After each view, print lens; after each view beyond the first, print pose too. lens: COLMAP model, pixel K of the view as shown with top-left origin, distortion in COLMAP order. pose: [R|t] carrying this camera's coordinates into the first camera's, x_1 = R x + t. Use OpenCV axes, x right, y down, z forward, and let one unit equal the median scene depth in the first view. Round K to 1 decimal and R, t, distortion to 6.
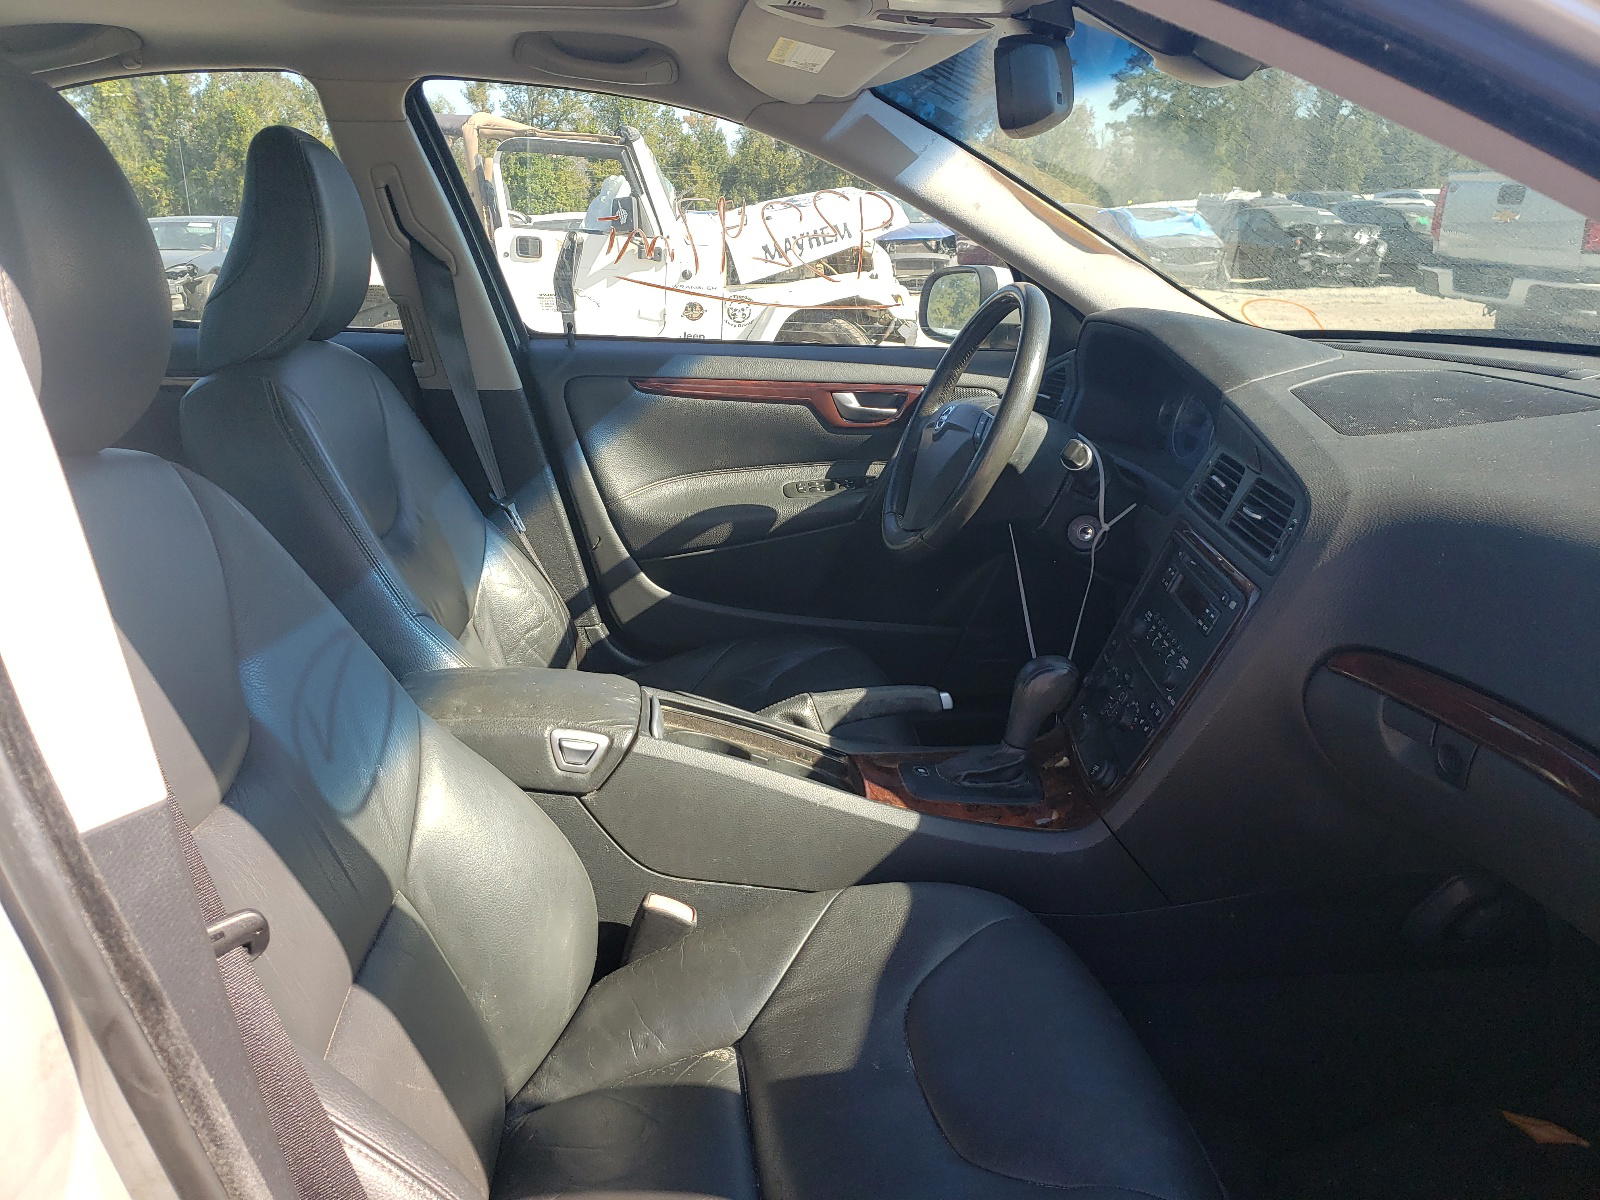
lens RADIAL K [[1226.2, 0, 793.6], [0, 1226.2, 597.4], [0, 0, 1]] dist [0.018765, 0.011497]
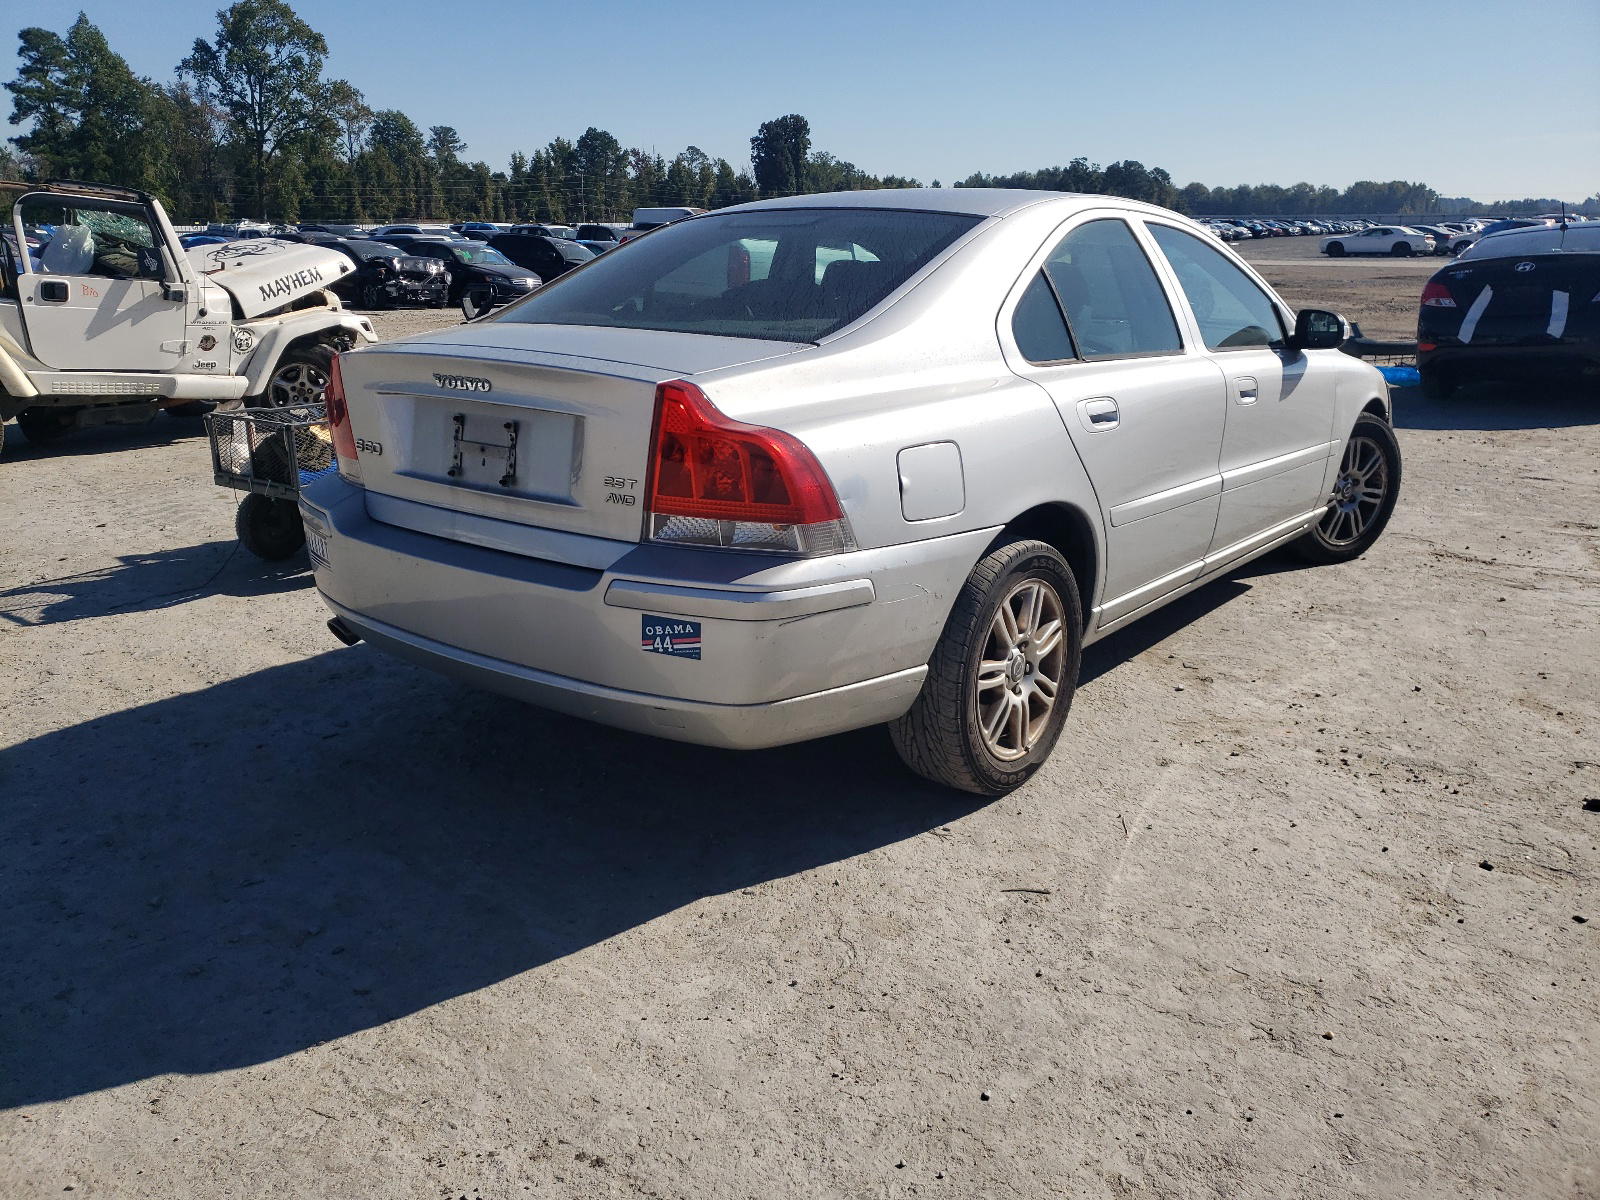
lens RADIAL K [[1226.2, 0, 798.1], [0, 1226.2, 602.1], [0, 0, 1]] dist [0.018765, 0.011497]
pose [[0.683540, -0.201656, 0.701504, -0.571705], [0.211848, 0.974519, 0.073715, 0.043065], [-0.698493, 0.098225, 0.708843, -0.214586]]
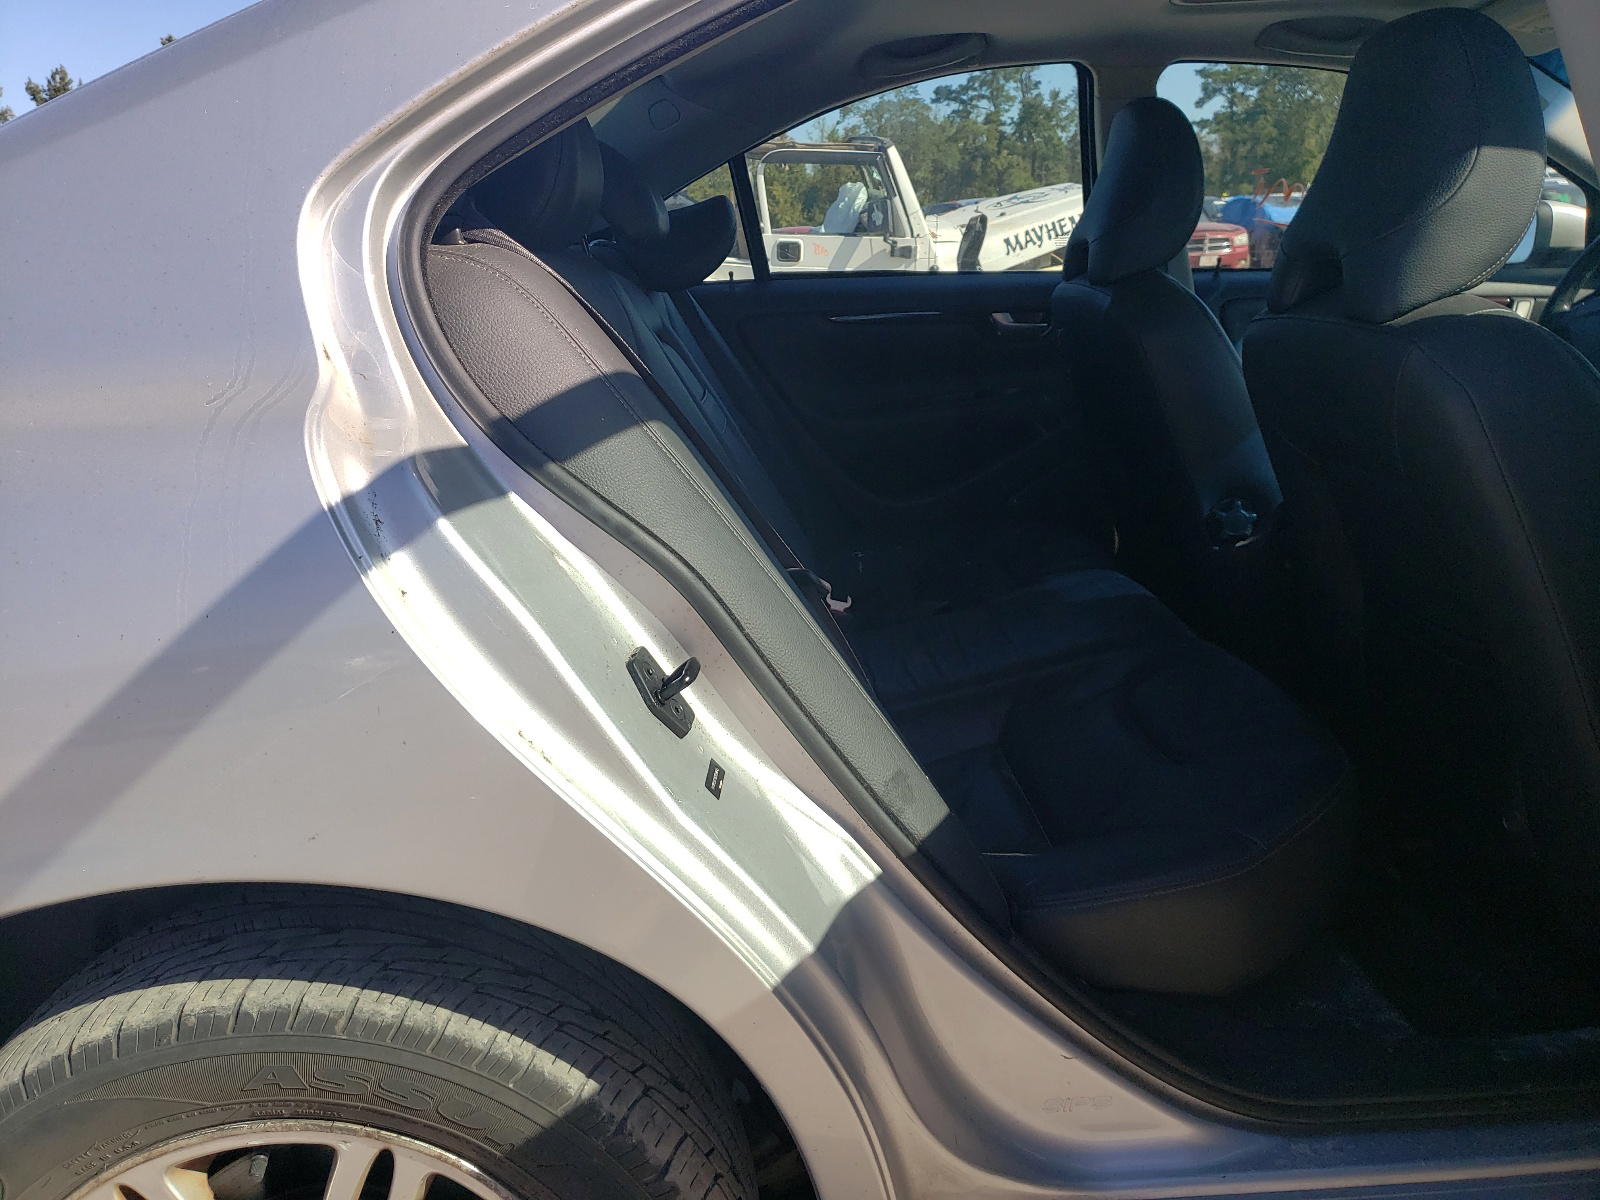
lens RADIAL K [[1226.2, 0, 803.3], [0, 1226.2, 600.1], [0, 0, 1]] dist [0.018765, 0.011497]
pose [[0.997859, -0.032526, -0.056733, -0.145287], [0.031866, 0.999414, -0.012495, 0.033053], [0.057106, 0.010661, 0.998311, -0.068117]]
